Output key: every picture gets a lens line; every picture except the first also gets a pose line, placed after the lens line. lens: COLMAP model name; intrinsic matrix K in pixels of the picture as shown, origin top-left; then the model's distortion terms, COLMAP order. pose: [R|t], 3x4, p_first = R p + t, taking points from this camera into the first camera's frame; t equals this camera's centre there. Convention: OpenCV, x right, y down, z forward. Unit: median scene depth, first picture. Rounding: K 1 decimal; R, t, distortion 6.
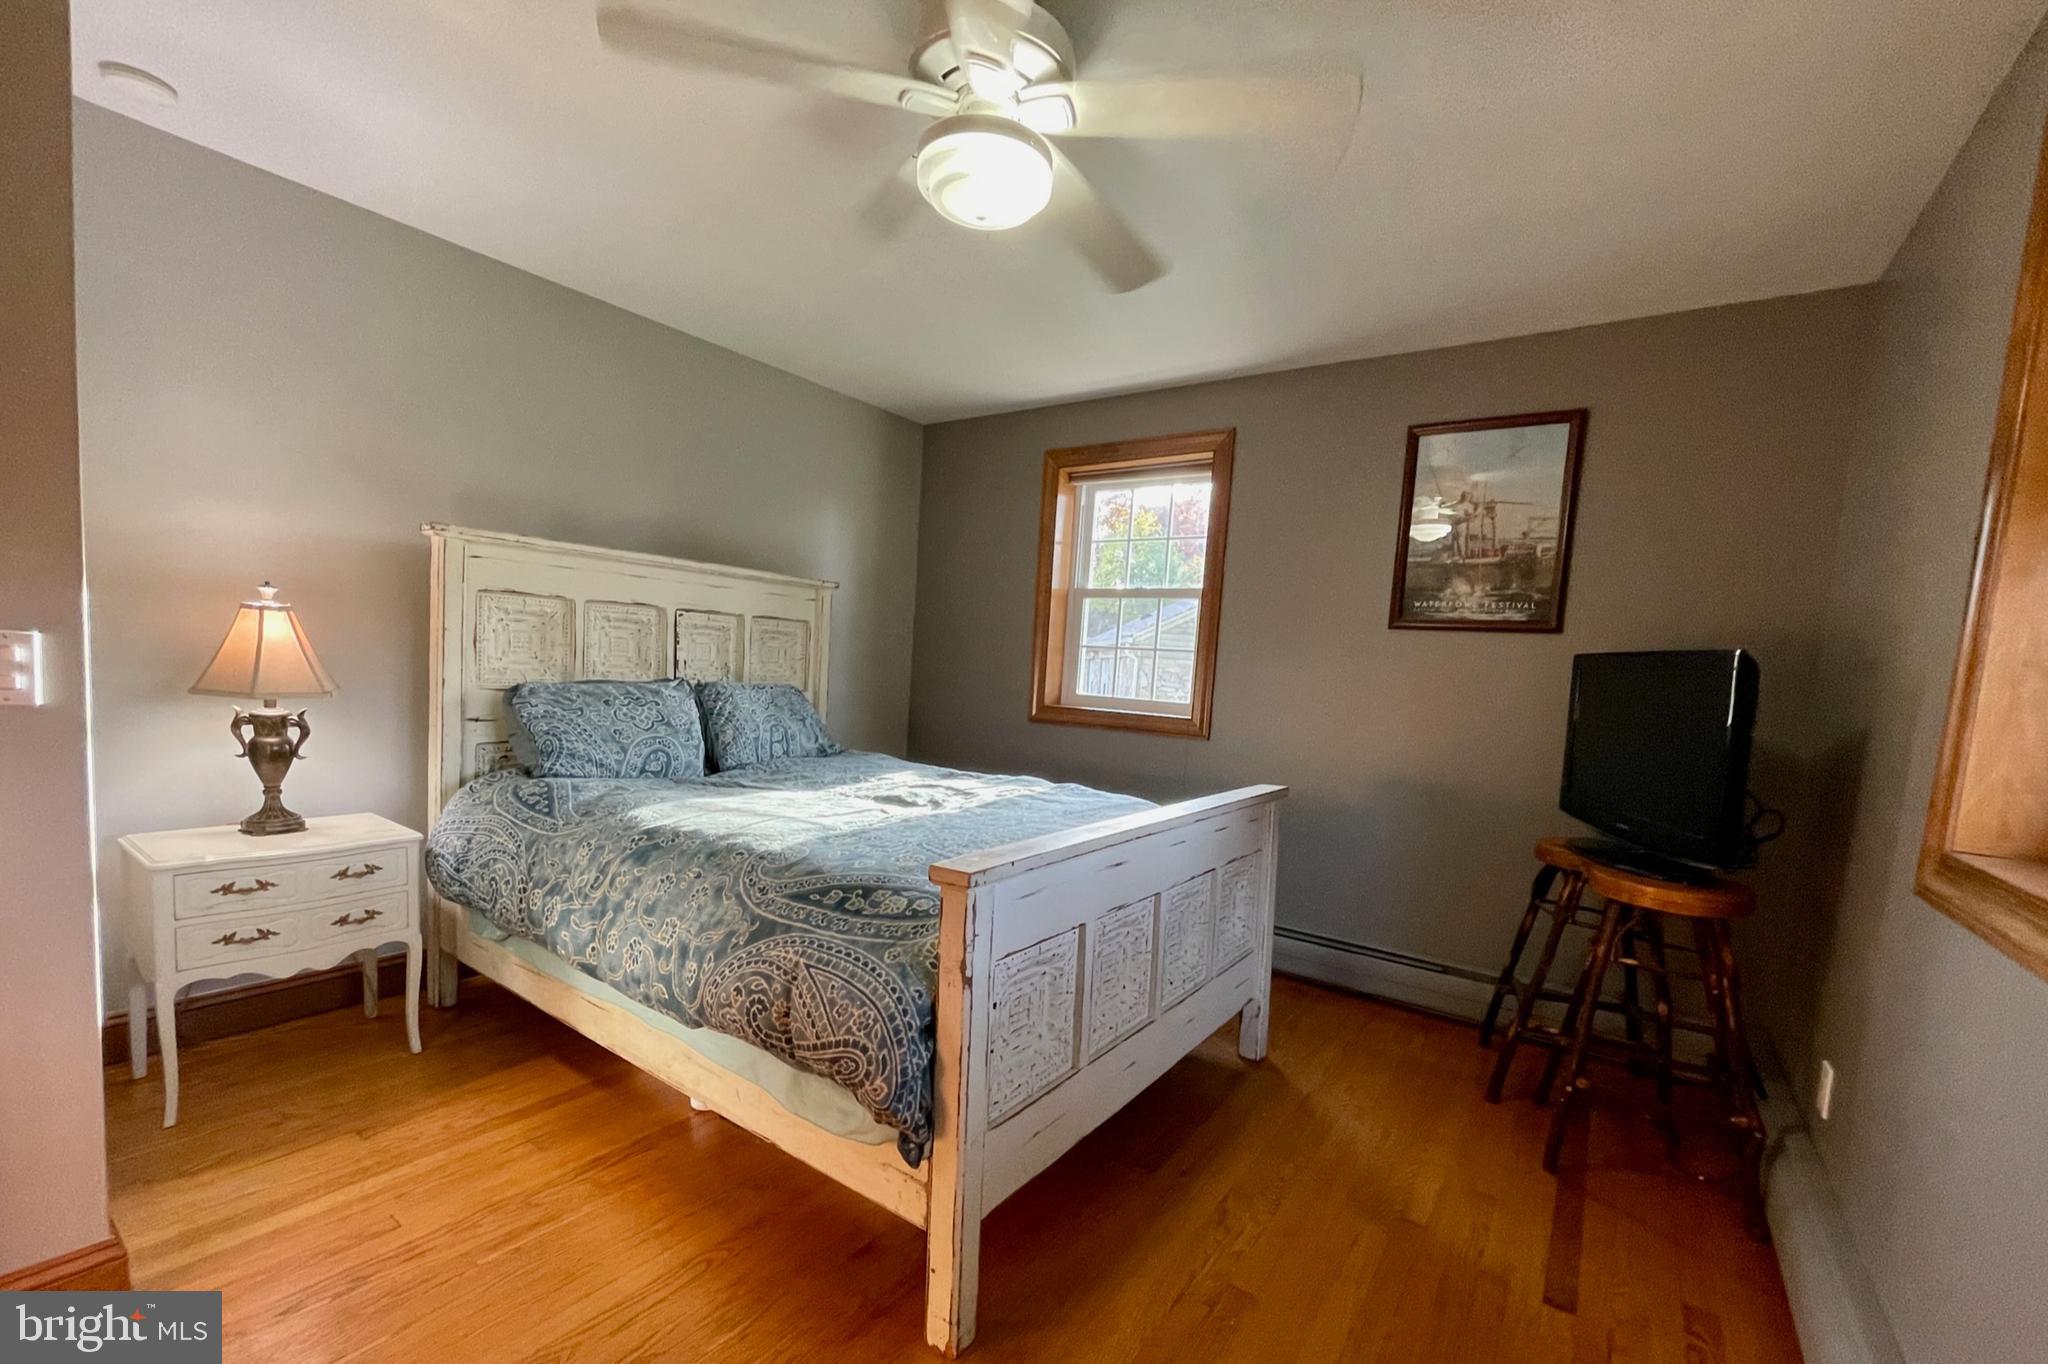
lens RADIAL K [[825.9, 0, 880.3], [0, 825.9, 702.8], [0, 0, 1]] dist [-0.003595, -0.000614]
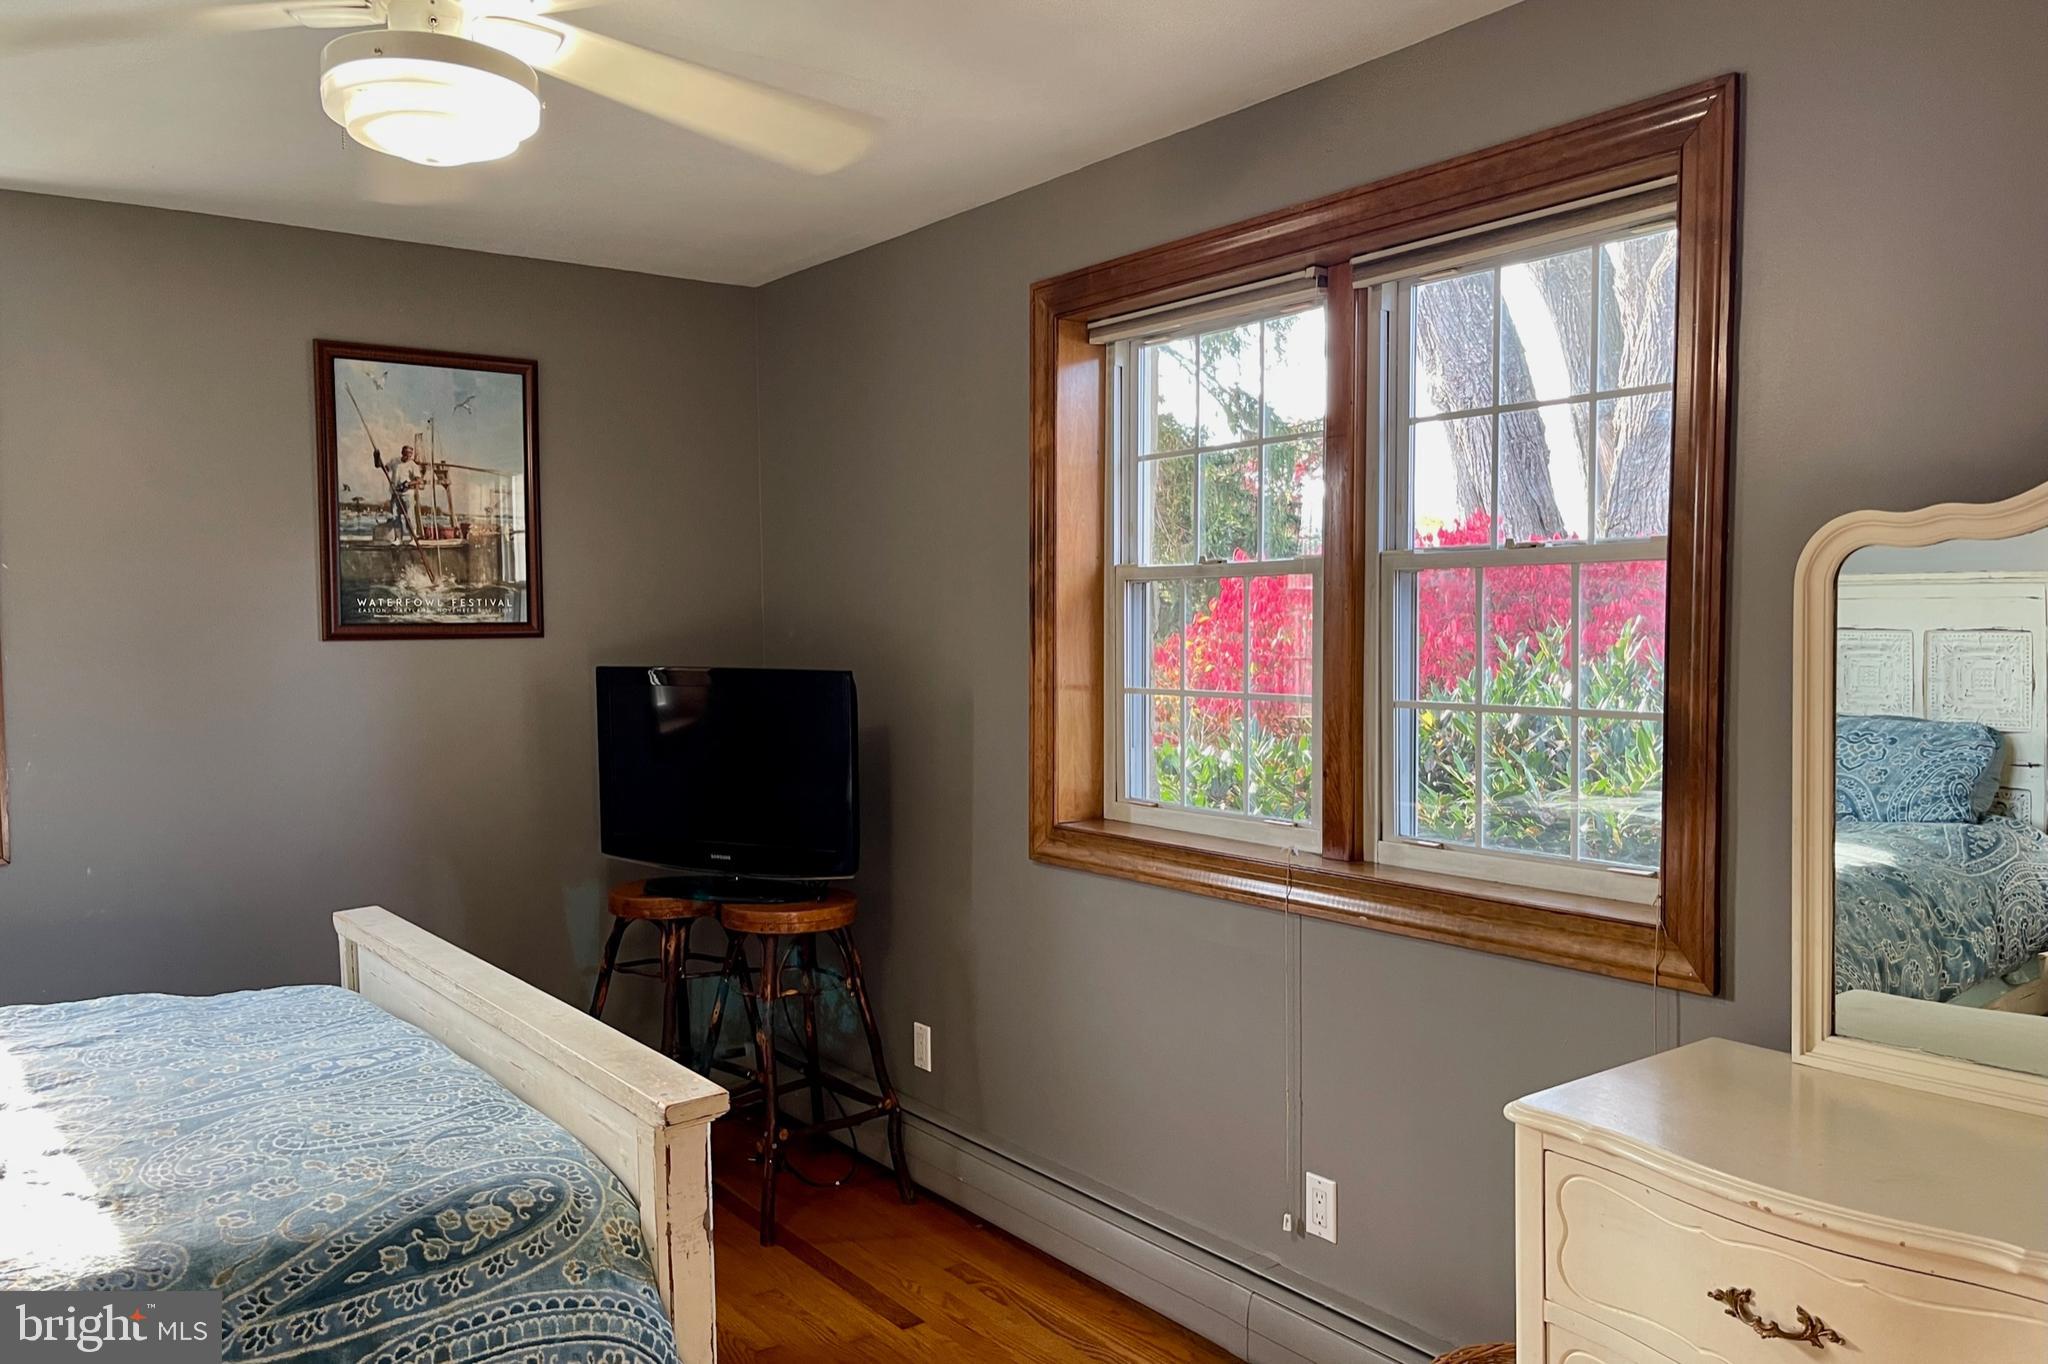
lens RADIAL K [[1550.5, 0, 1008.8], [0, 1550.5, 673.6], [0, 0, 1]] dist [0.030681, -0.021537]
pose [[0.307962, -0.099913, 0.946138, -0.702062], [0.106579, 0.991834, 0.070048, -0.159549], [-0.945410, 0.079266, 0.316096, 0.144260]]
